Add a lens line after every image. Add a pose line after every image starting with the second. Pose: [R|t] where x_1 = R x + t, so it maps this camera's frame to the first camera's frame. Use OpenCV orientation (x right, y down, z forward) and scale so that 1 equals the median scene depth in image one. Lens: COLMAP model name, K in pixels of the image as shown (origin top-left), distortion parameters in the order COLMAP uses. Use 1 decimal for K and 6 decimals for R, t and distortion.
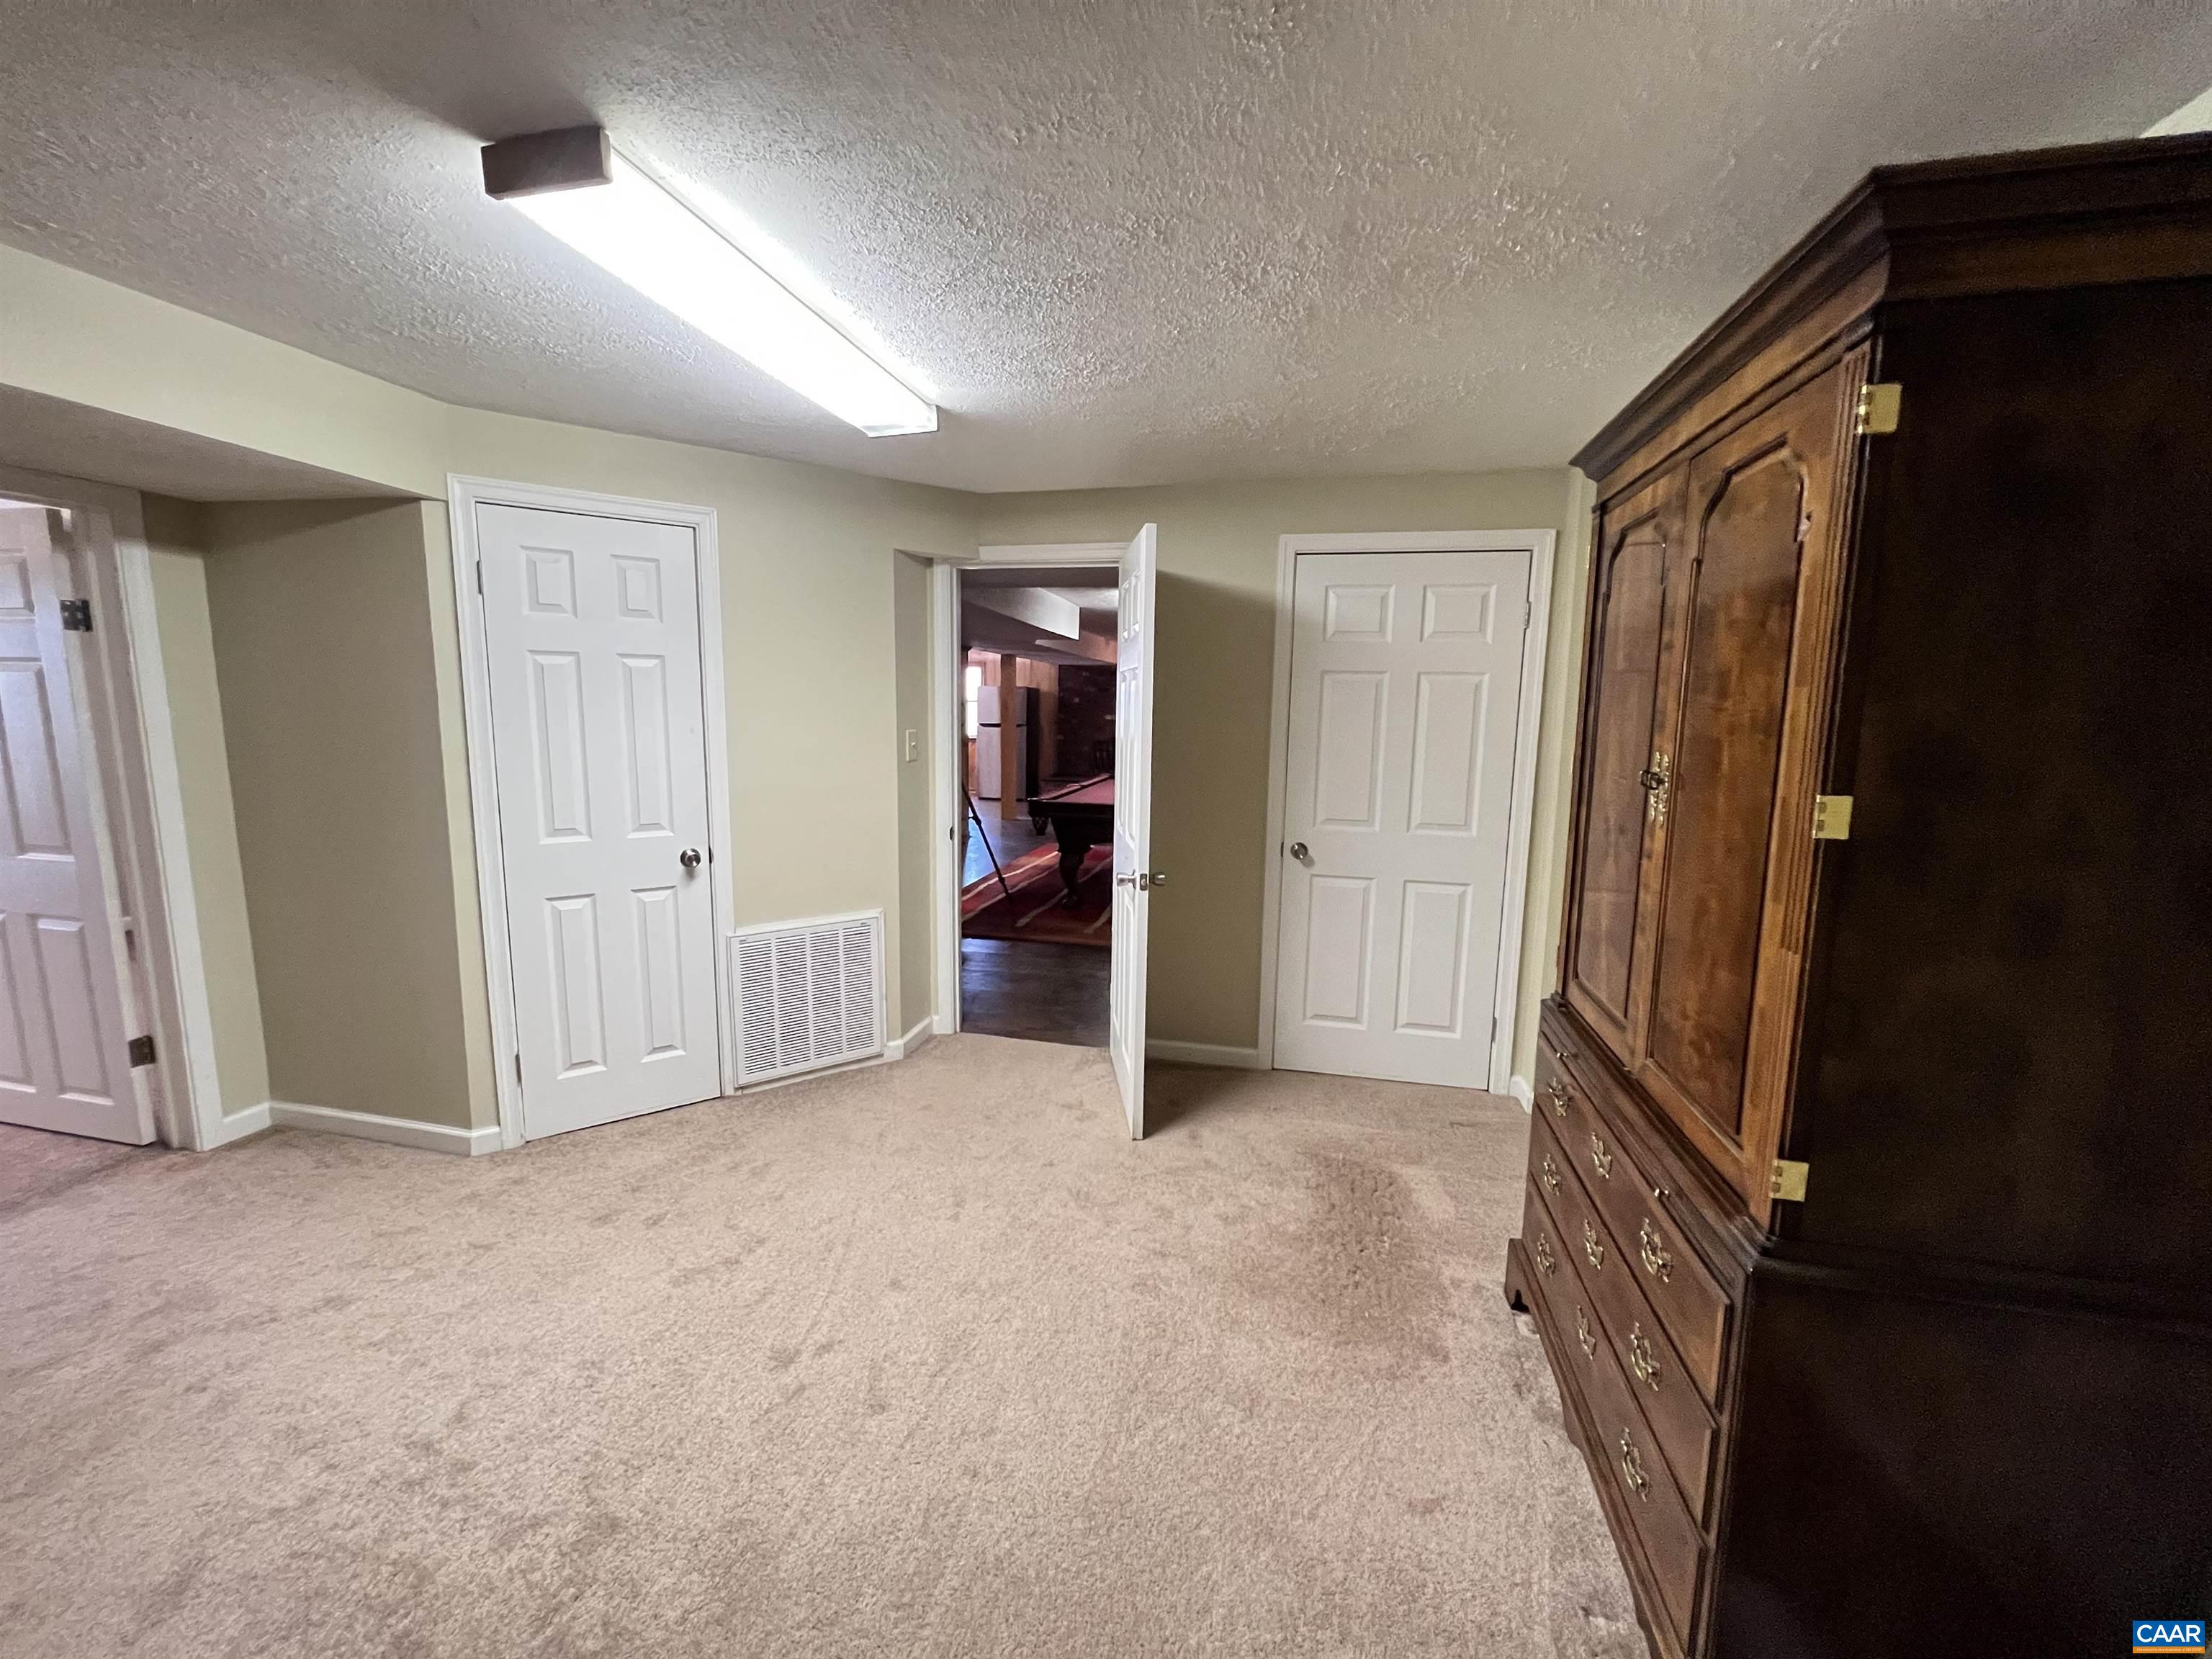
lens RADIAL K [[885.1, 0, 1112.9], [0, 885.1, 820.7], [0, 0, 1]] dist [-0.001746, 0.000175]
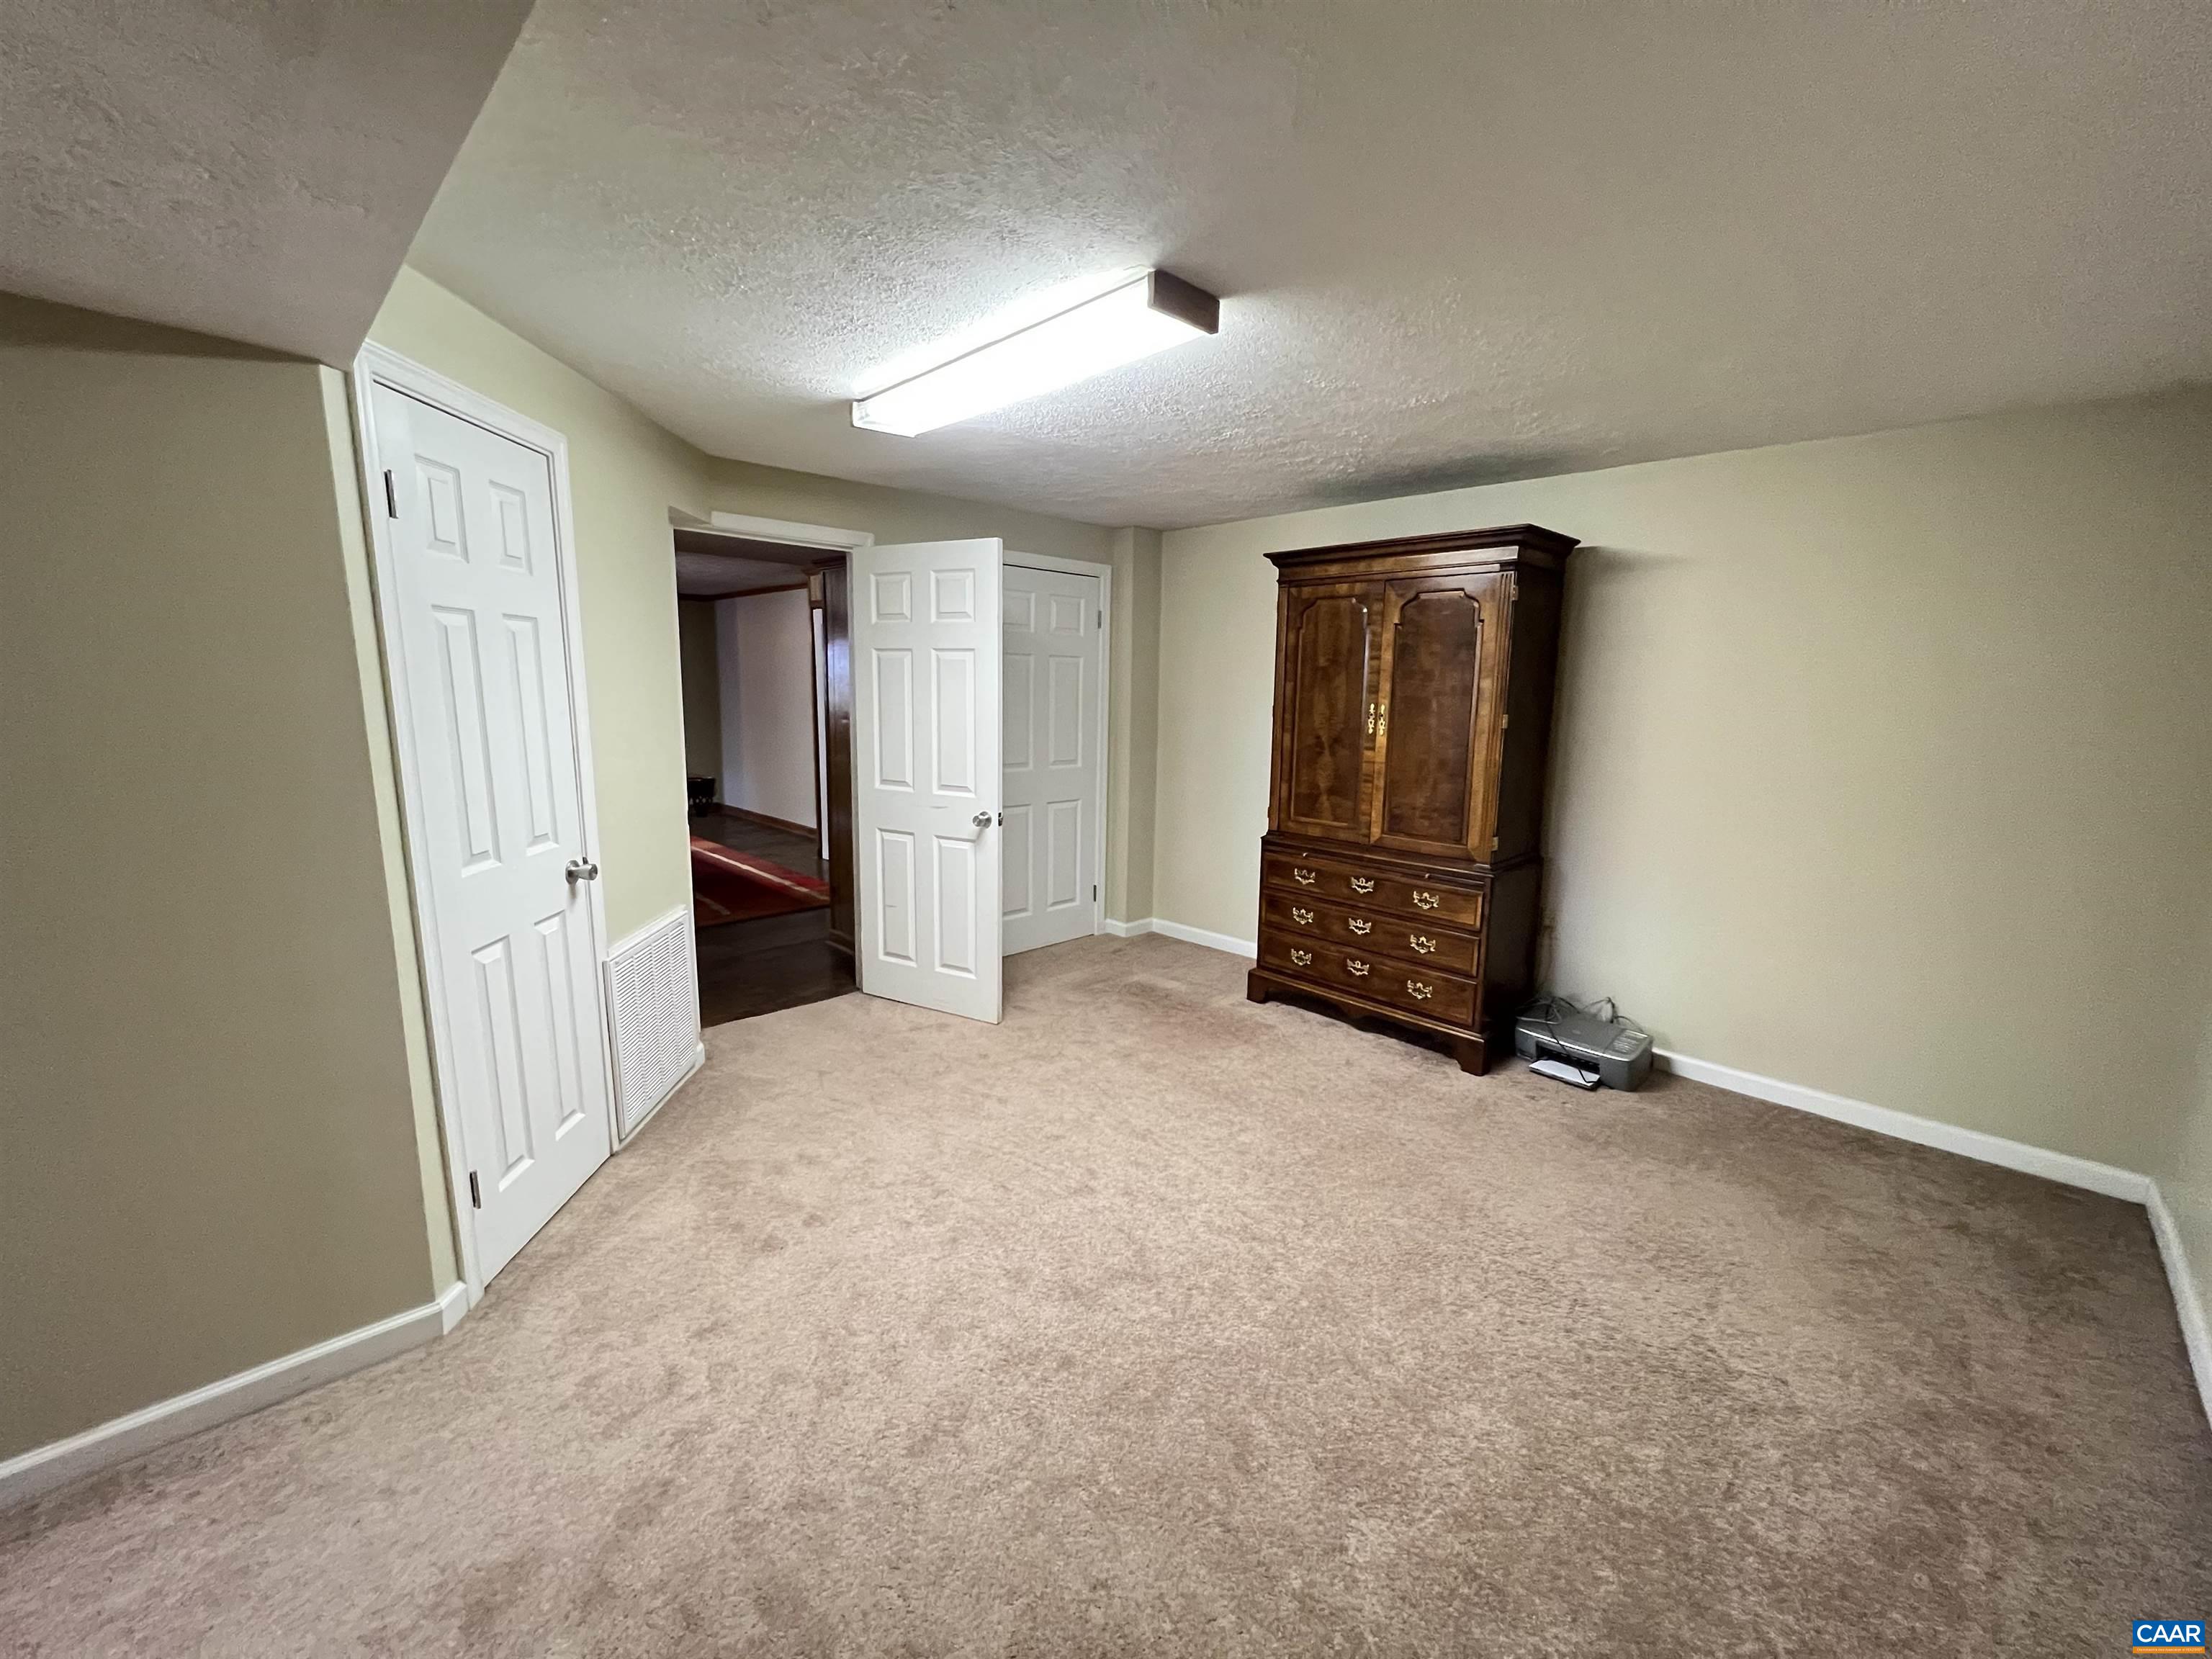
lens RADIAL K [[885.1, 0, 1100.2], [0, 885.1, 823.3], [0, 0, 1]] dist [-0.001746, 0.000175]
pose [[0.548764, -0.136248, 0.824800, -0.964896], [0.100581, 0.990223, 0.096655, -0.034981], [-0.829905, 0.029918, 0.557102, 0.172045]]
